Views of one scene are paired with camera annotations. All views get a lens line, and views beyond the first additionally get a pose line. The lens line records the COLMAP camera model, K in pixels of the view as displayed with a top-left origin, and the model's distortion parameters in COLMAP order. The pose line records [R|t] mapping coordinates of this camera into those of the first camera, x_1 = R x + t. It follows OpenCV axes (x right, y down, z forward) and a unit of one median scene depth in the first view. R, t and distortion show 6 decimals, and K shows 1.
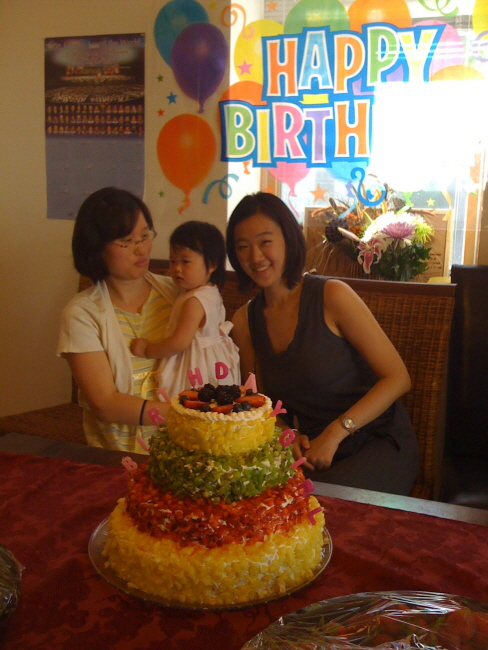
lens RADIAL K [[739.3, 0, 255.7], [0, 739.3, 323.5], [0, 0, 1]] dist [0.199939, -0.419654]
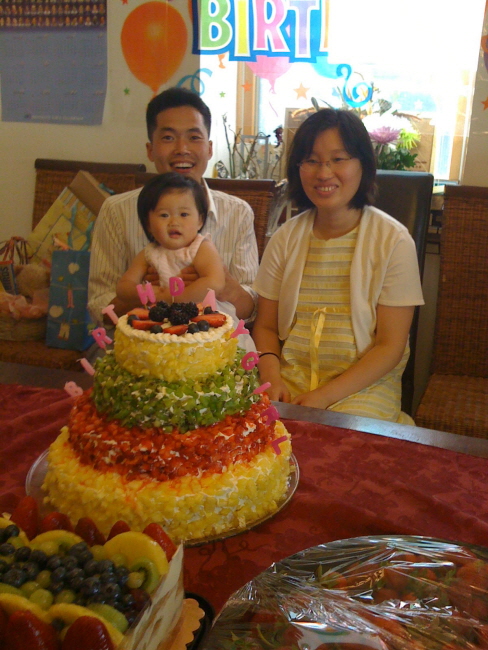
lens RADIAL K [[746.0, 0, 293.1], [0, 746.0, 323.0], [0, 0, 1]] dist [0.315531, -1.087144]
pose [[0.997586, -0.003544, 0.069345, 0.032809], [-0.004356, 0.993537, 0.113427, 0.005697], [-0.069299, -0.113456, 0.991123, 0.105860]]
